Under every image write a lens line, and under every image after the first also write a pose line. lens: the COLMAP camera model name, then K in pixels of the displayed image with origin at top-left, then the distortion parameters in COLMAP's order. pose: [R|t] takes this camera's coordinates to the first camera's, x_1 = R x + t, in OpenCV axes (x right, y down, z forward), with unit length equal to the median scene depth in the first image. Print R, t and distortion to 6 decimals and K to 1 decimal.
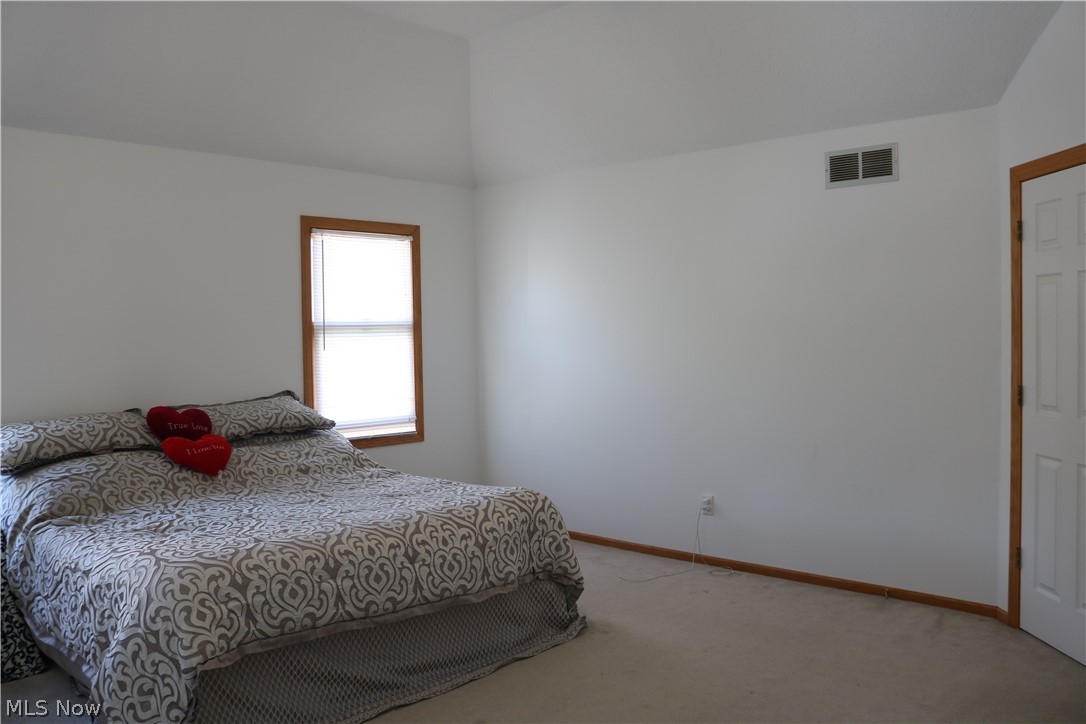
lens RADIAL K [[902.6, 0, 543.0], [0, 902.6, 362.0], [0, 0, 1]] dist [-0.130315, 0.093761]
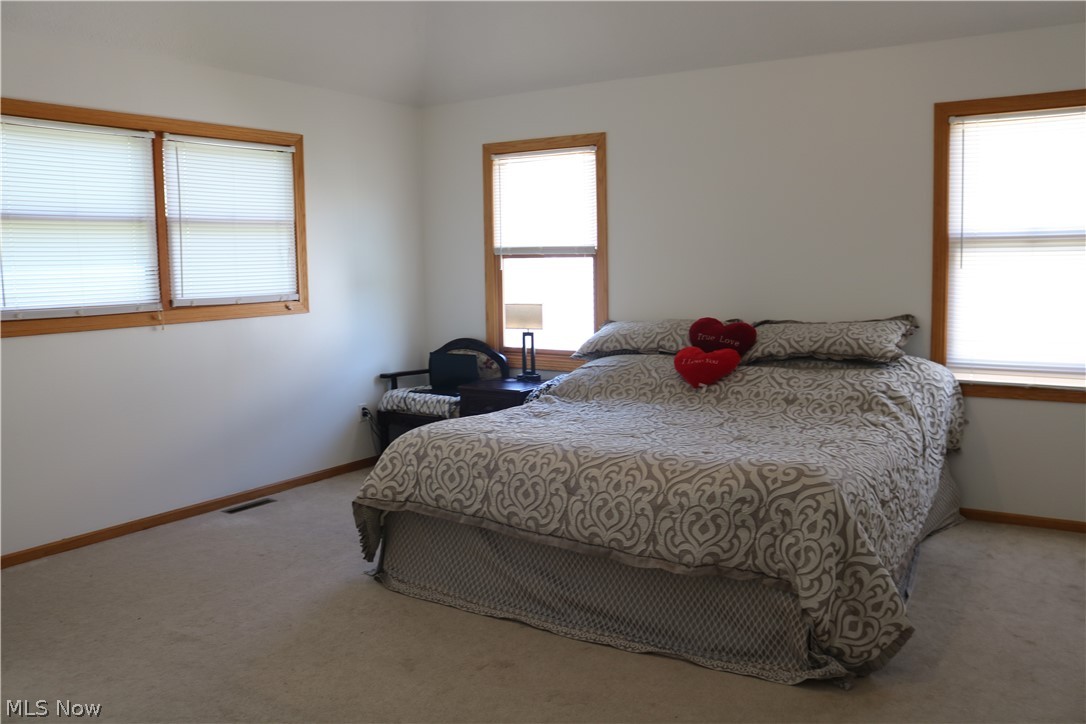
lens RADIAL K [[919.3, 0, 543.3], [0, 919.3, 338.4], [0, 0, 1]] dist [-0.120236, 0.002363]
pose [[0.164925, 0.096984, -0.981526, 0.776906], [-0.017635, 0.995285, 0.095380, -0.032840], [0.986148, 0.001579, 0.165858, 0.792622]]
